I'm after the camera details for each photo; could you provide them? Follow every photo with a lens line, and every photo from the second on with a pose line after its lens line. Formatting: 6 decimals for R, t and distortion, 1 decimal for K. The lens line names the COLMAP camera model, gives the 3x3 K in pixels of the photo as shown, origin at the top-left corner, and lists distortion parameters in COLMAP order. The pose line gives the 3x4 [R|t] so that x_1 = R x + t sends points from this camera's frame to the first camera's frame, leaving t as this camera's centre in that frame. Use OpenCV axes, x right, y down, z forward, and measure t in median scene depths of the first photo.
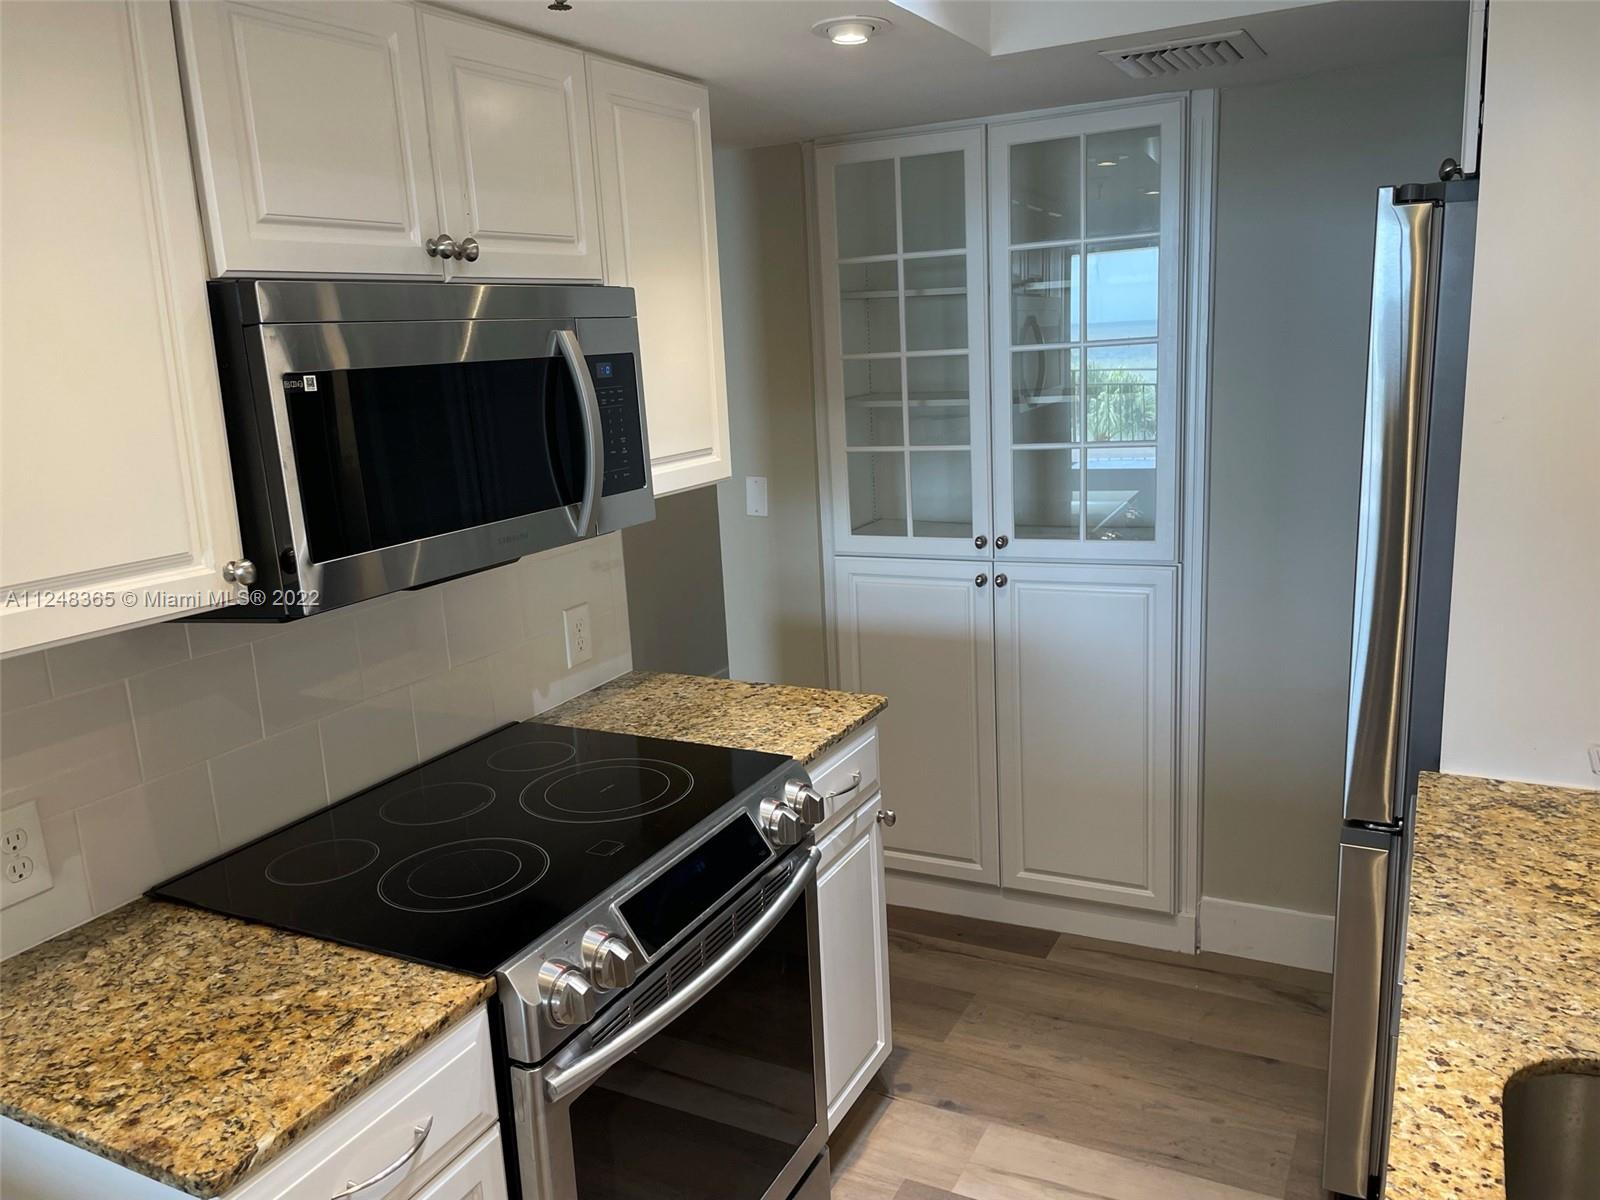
lens RADIAL K [[1211.7, 0, 792.0], [0, 1211.7, 588.0], [0, 0, 1]] dist [0.083954, -0.118920]
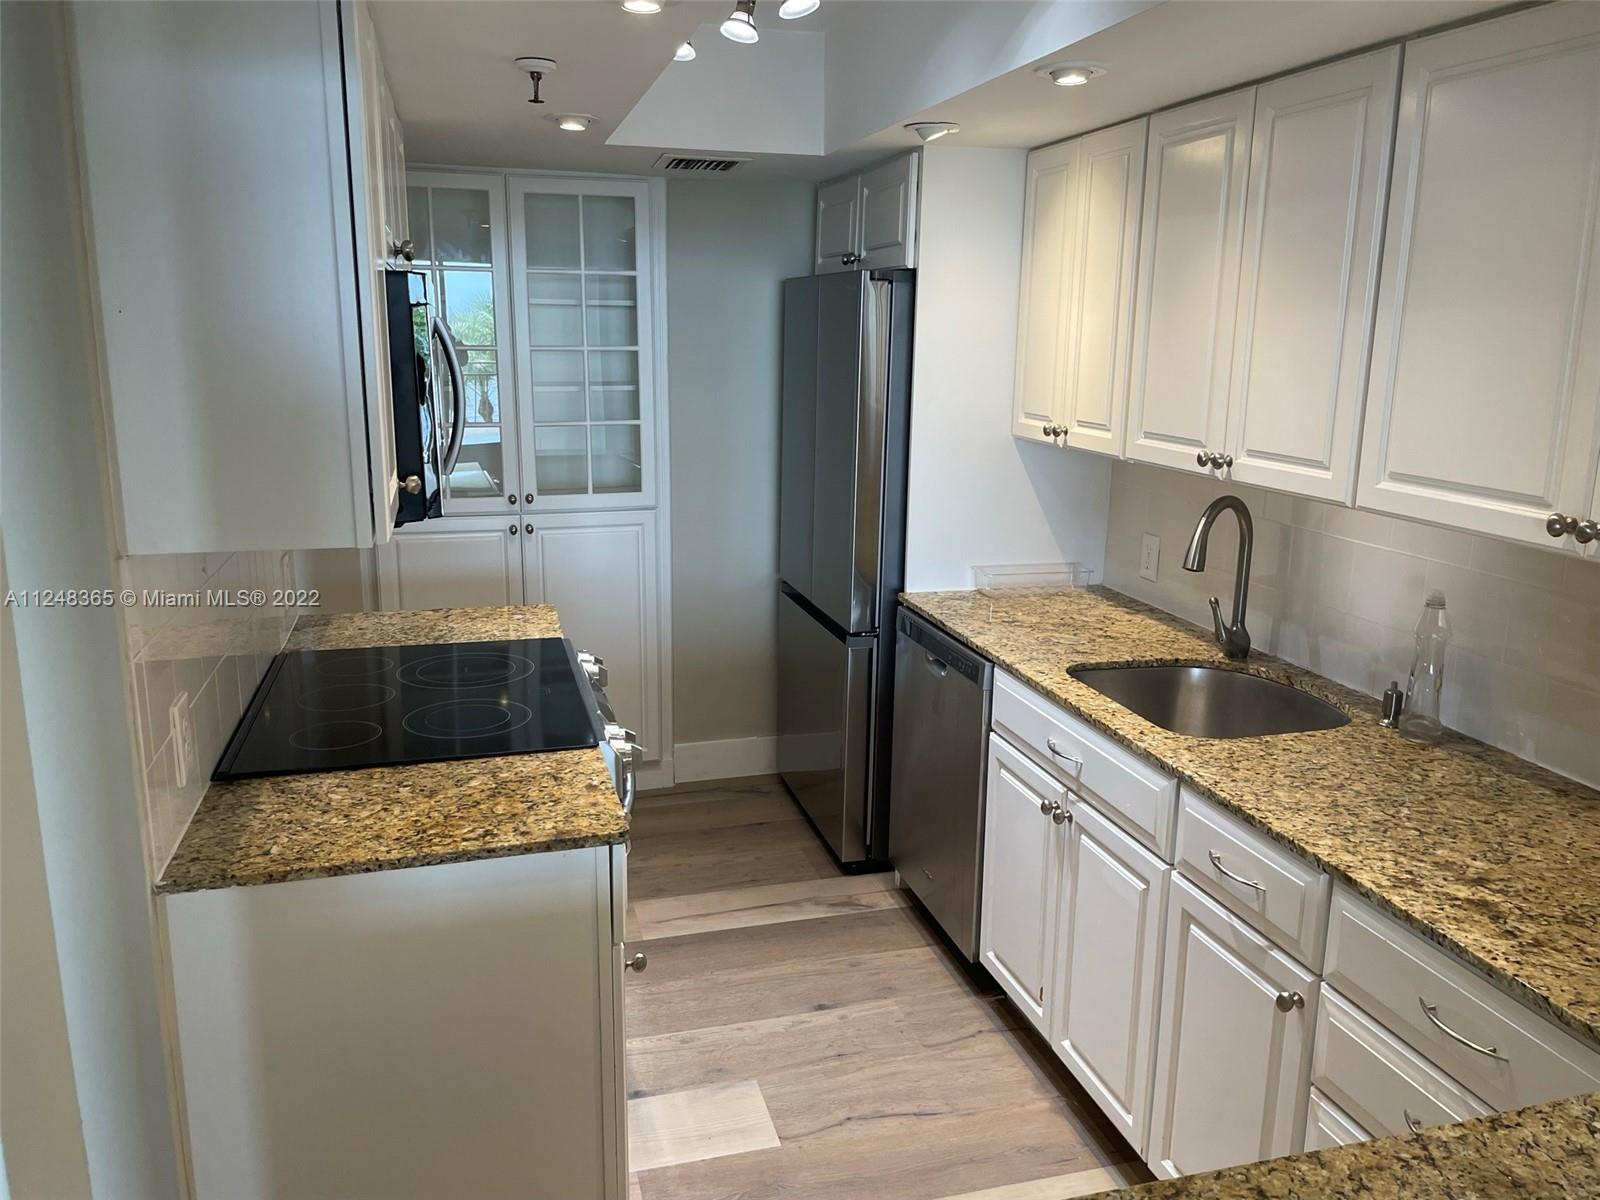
lens RADIAL K [[1211.7, 0, 802.1], [0, 1211.7, 590.0], [0, 0, 1]] dist [0.083954, -0.118920]
pose [[0.726291, -0.085372, 0.682065, -0.586586], [0.091647, 0.995425, 0.027005, 0.058409], [-0.681250, 0.042896, 0.730793, -0.155970]]
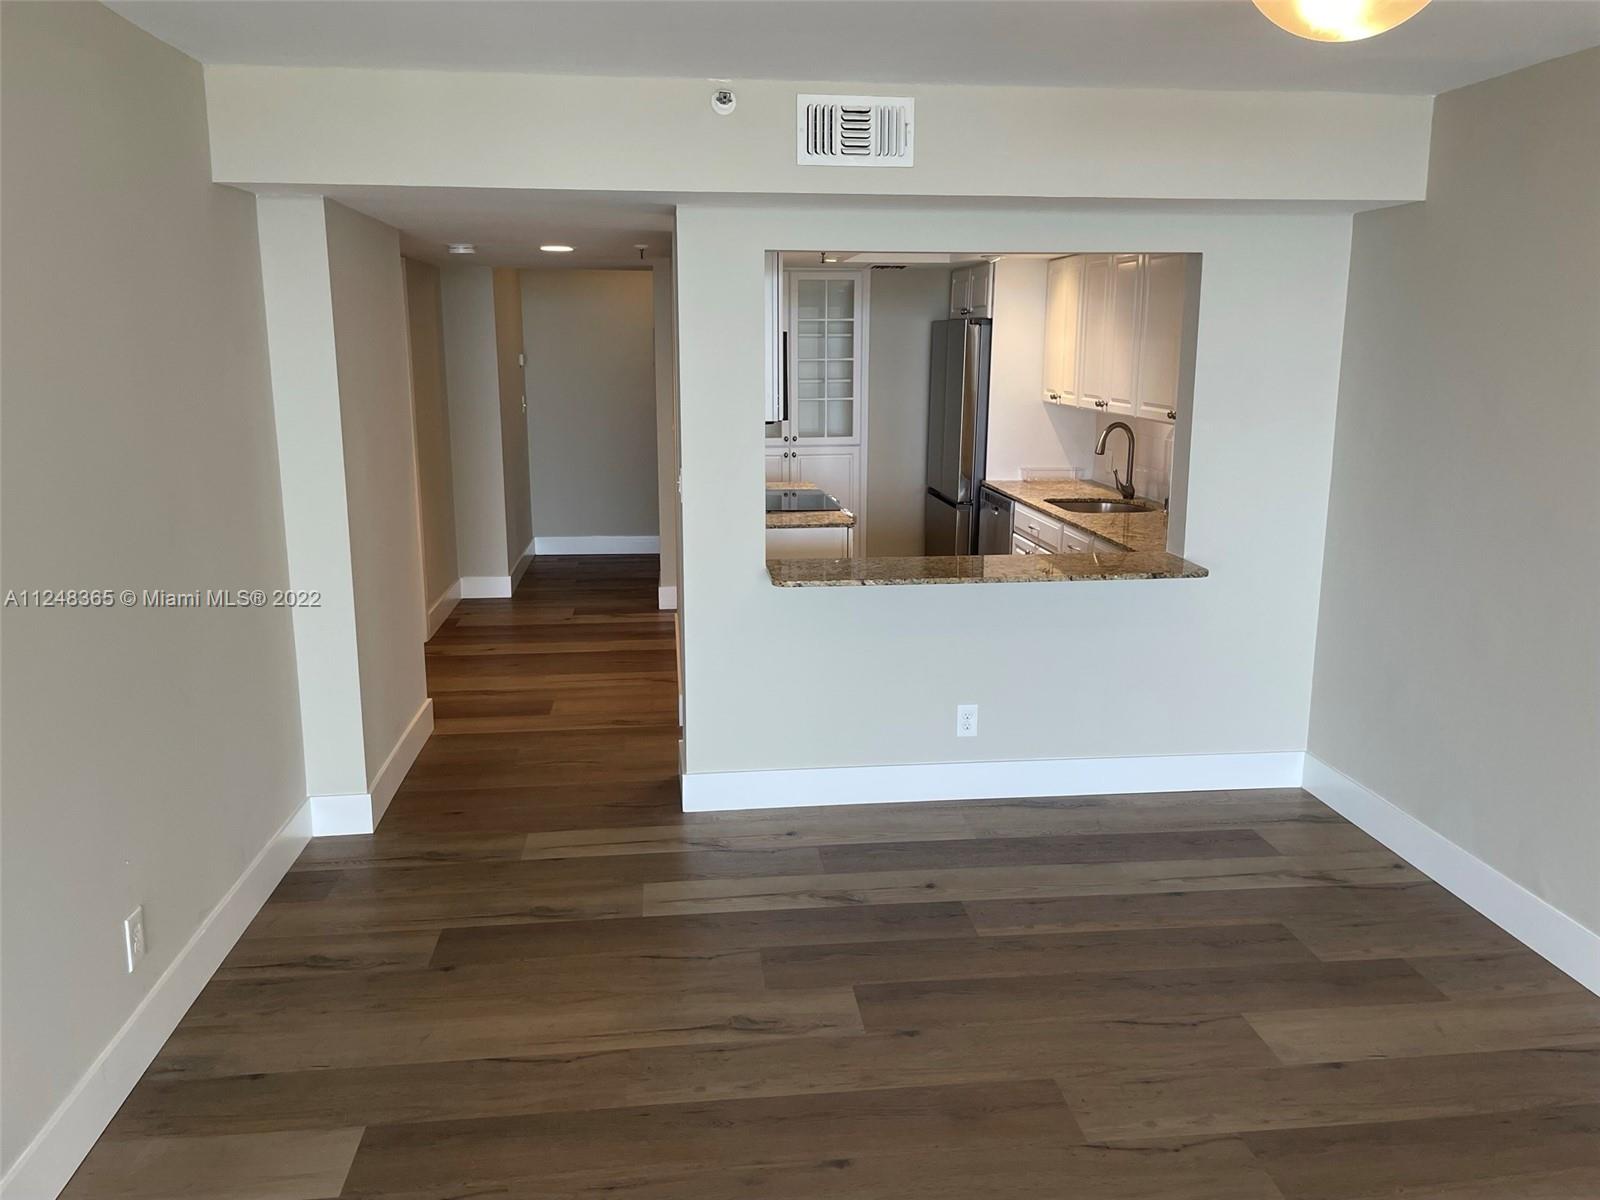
lens RADIAL K [[1211.7, 0, 805.3], [0, 1211.7, 591.8], [0, 0, 1]] dist [0.083954, -0.118920]
pose [[0.823221, -0.060866, 0.564449, -1.404575], [0.070452, 0.997504, 0.004813, 0.302059], [-0.563333, 0.035804, 0.825454, -1.184550]]
